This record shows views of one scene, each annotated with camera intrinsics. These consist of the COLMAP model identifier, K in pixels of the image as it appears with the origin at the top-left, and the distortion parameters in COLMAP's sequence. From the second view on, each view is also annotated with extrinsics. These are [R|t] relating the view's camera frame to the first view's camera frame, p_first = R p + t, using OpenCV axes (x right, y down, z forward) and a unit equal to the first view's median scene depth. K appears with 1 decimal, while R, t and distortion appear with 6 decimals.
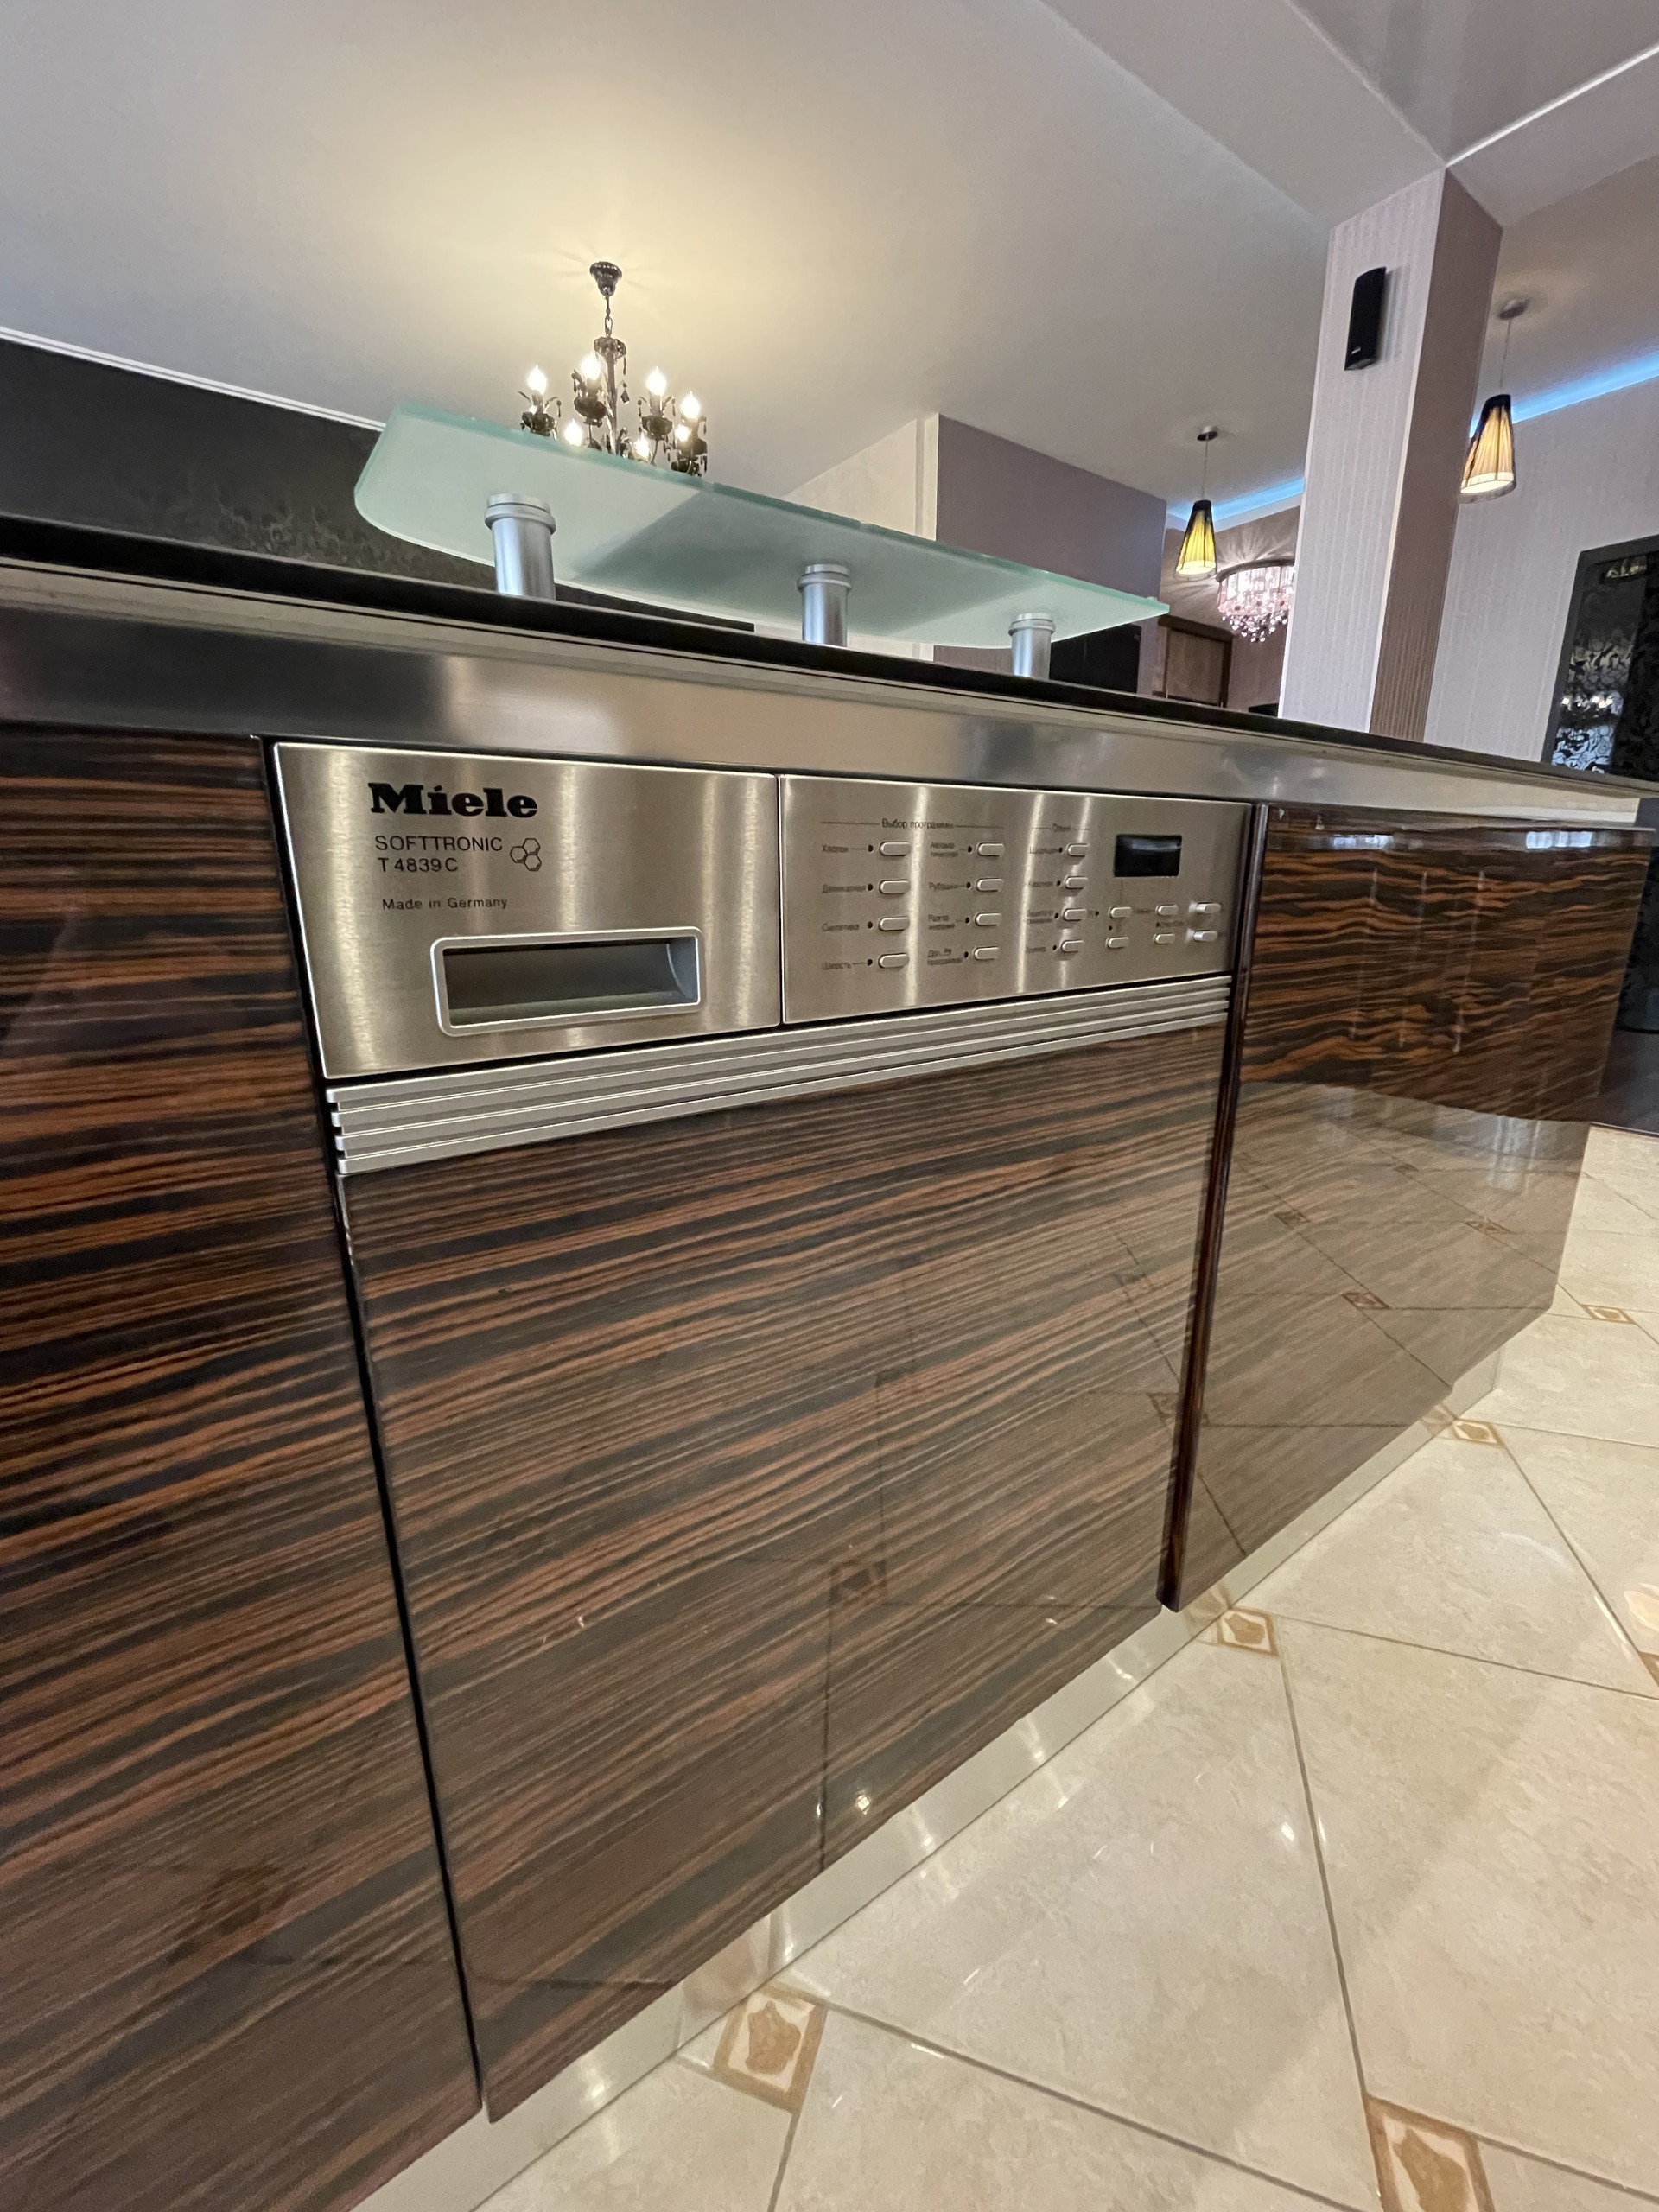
lens RADIAL K [[883.4, 0, 827.9], [0, 883.4, 1104.3], [0, 0, 1]] dist [-0.004018, -0.000279]
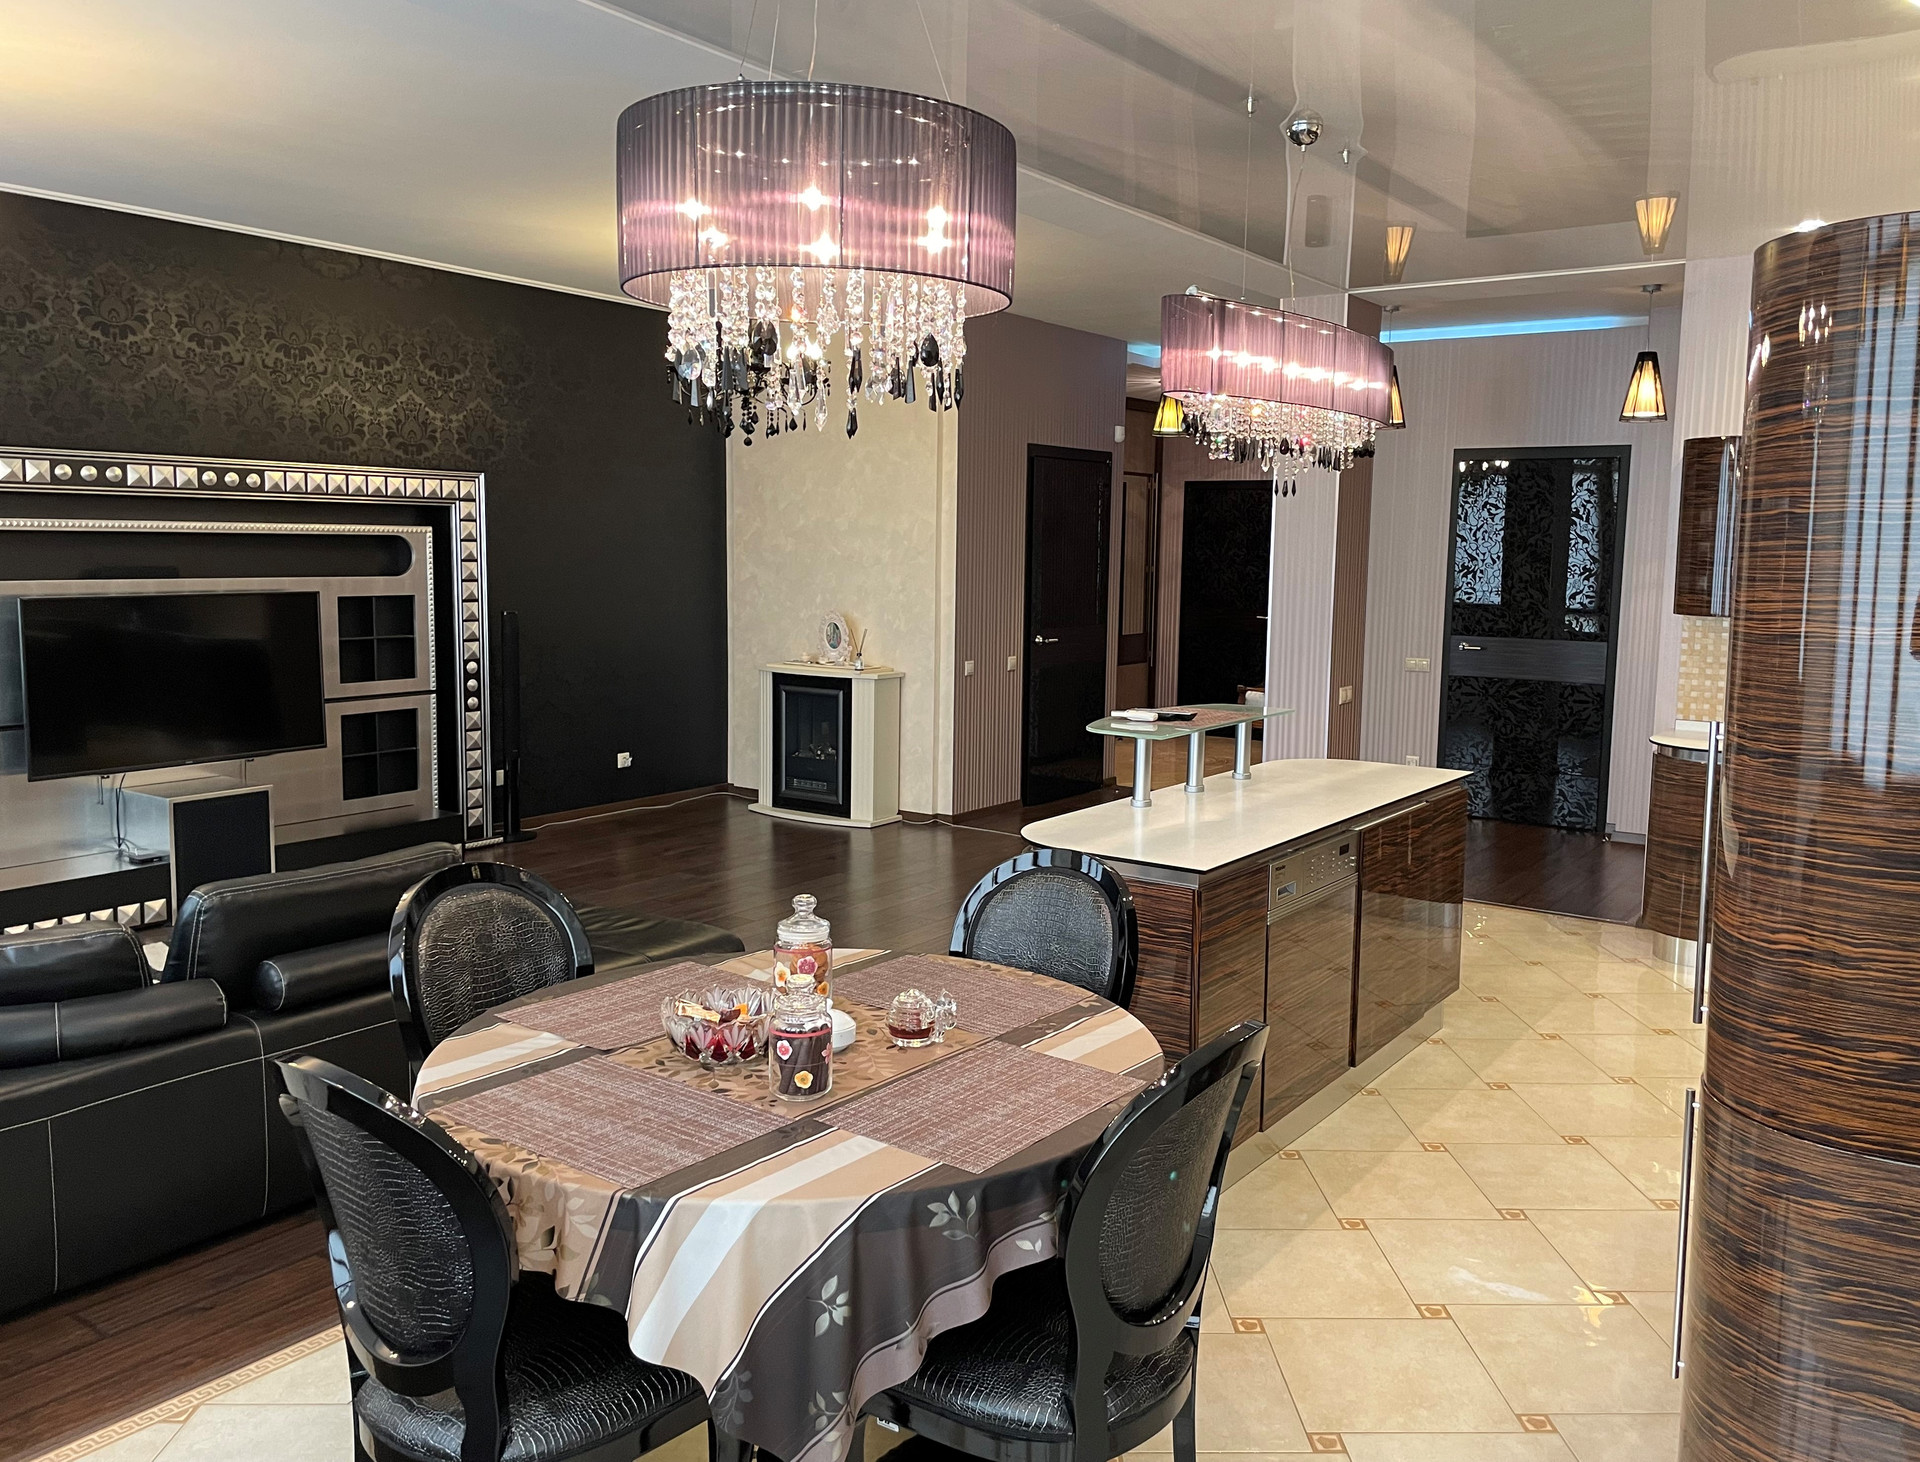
lens RADIAL K [[1521.7, 0, 962.4], [0, 1521.7, 723.5], [0, 0, 1]] dist [0.083028, -0.007704]
pose [[0.943845, -0.021551, 0.329686, -1.704028], [0.065677, 0.990194, -0.123297, -0.042075], [-0.323796, 0.138026, 0.936005, -2.423766]]
